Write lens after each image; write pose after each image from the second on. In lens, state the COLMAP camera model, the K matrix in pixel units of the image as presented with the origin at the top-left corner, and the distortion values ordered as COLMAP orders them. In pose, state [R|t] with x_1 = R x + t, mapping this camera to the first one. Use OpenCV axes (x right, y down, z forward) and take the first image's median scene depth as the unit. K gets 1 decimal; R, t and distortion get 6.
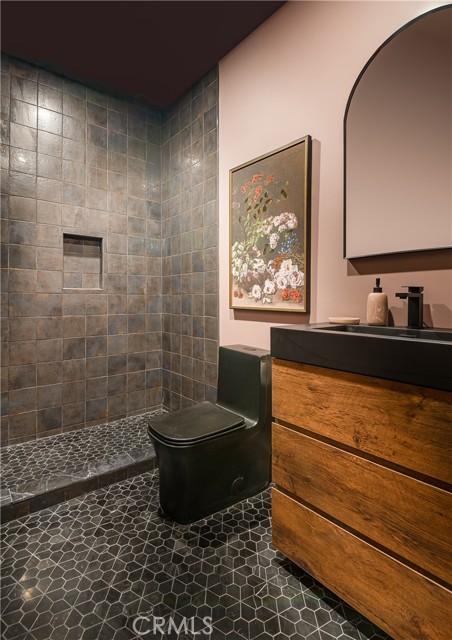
lens RADIAL K [[336.7, 0, 226.0], [0, 336.7, 320.0], [0, 0, 1]] dist [0.033470, -0.036016]
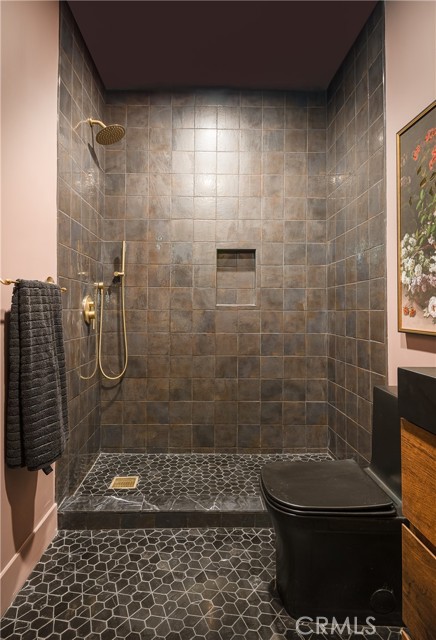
lens RADIAL K [[372.5, 0, 218.0], [0, 372.5, 320.0], [0, 0, 1]] dist [0.041519, -0.041014]
pose [[0.769786, 0.017031, -0.638074, 0.209082], [-0.042271, 0.998810, -0.024337, -0.022924], [0.636900, 0.045706, 0.769590, 0.171578]]
